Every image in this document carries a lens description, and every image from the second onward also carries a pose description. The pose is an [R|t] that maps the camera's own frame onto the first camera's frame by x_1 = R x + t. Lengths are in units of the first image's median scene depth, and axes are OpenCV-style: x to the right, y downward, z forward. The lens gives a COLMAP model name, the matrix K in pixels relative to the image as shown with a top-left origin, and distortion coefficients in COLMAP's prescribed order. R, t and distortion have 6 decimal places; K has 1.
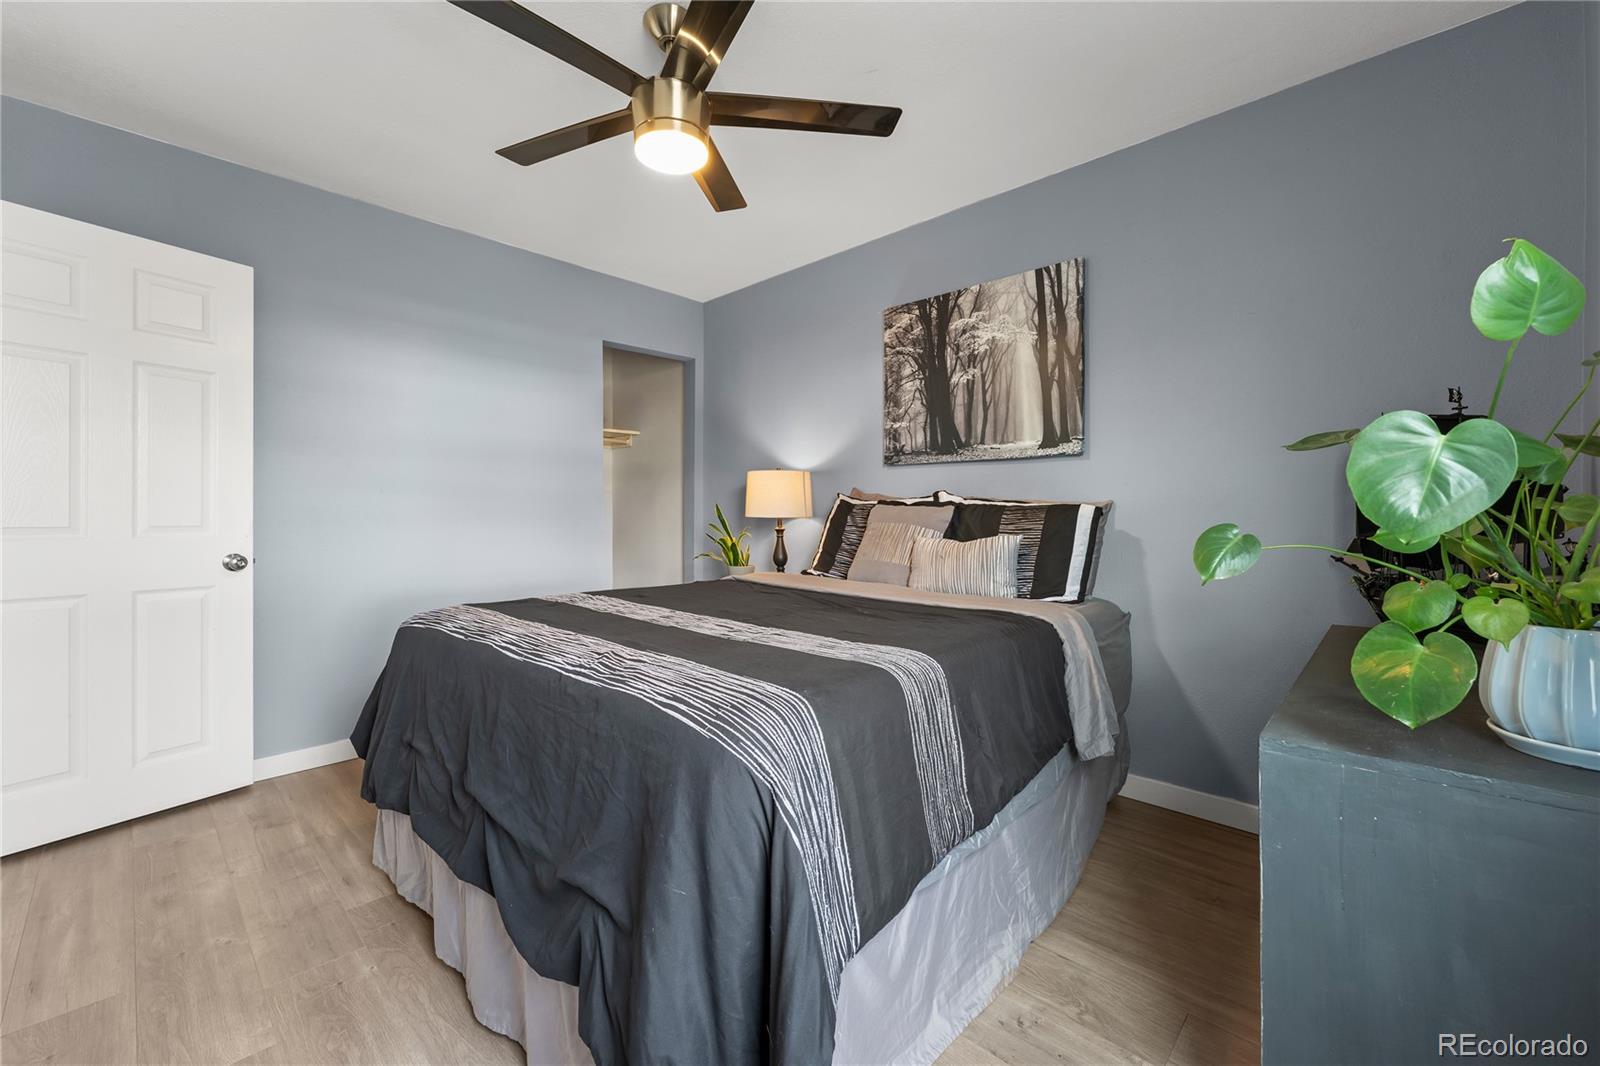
lens RADIAL K [[637.1, 0, 794.2], [0, 637.1, 534.8], [0, 0, 1]] dist [0.001573, -0.000180]
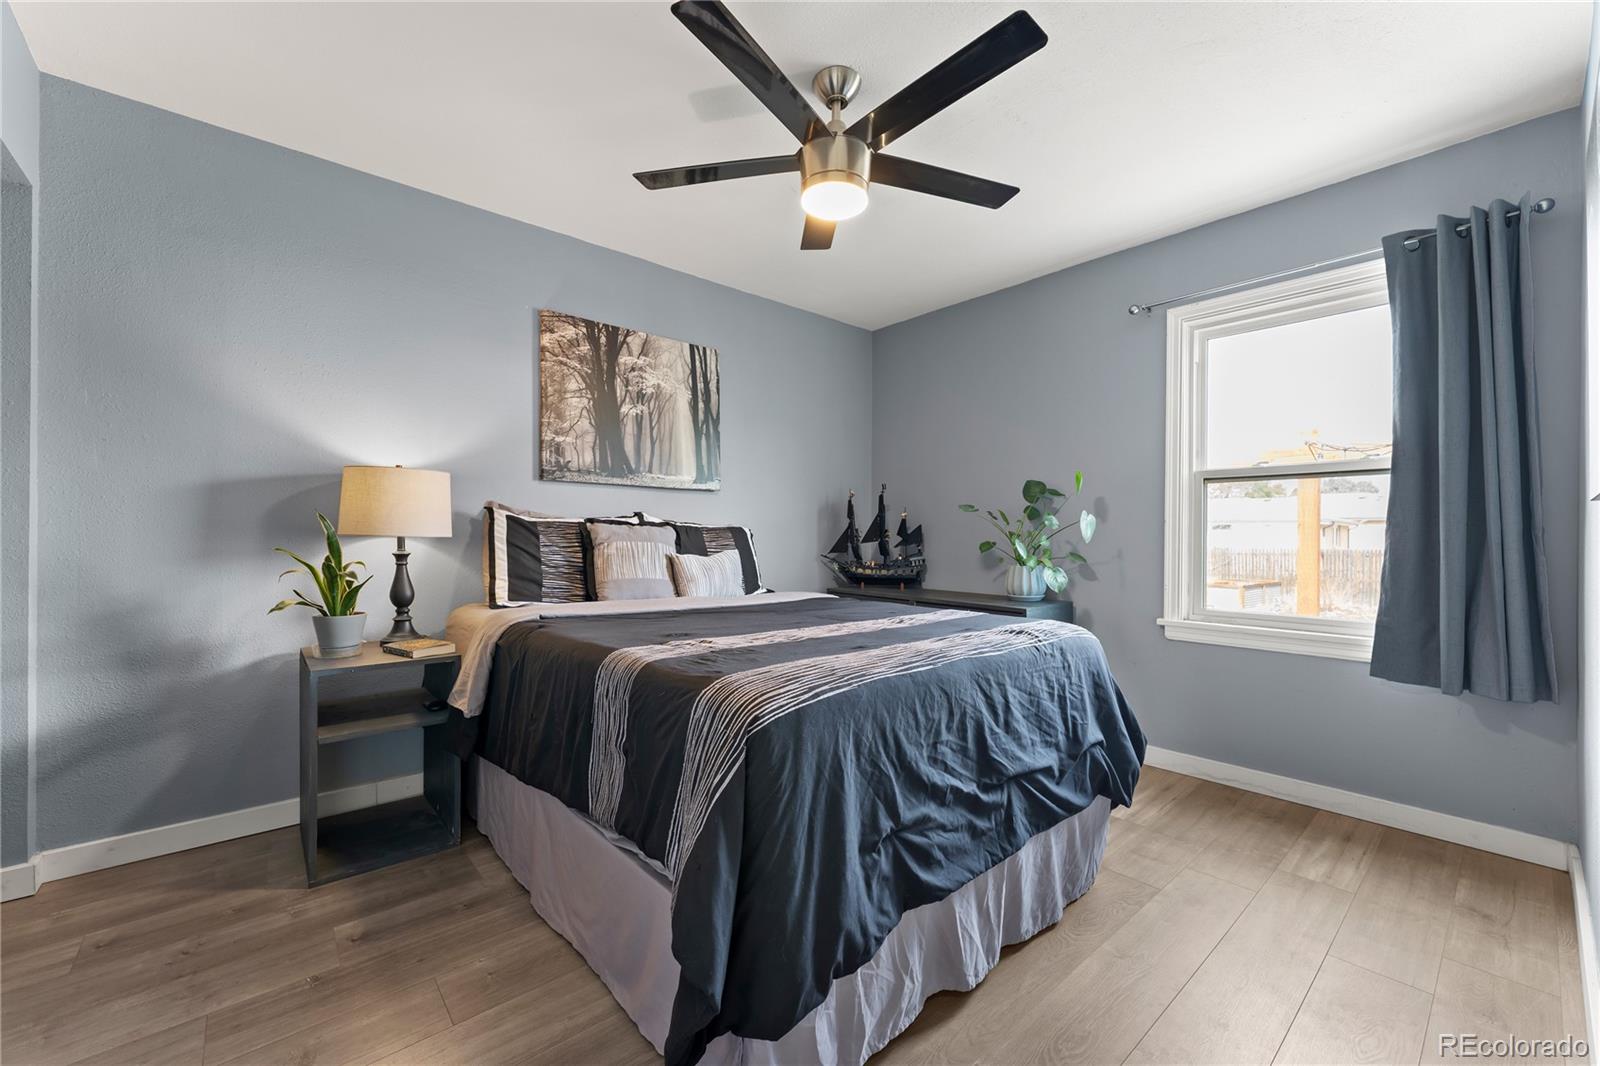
lens RADIAL K [[637.1, 0, 794.2], [0, 637.1, 534.8], [0, 0, 1]] dist [0.001573, -0.000180]
pose [[0.105828, -0.004621, 0.994374, -0.805873], [0.018479, 0.999826, 0.002680, -0.028366], [-0.994213, 0.018092, 0.105895, 0.607490]]
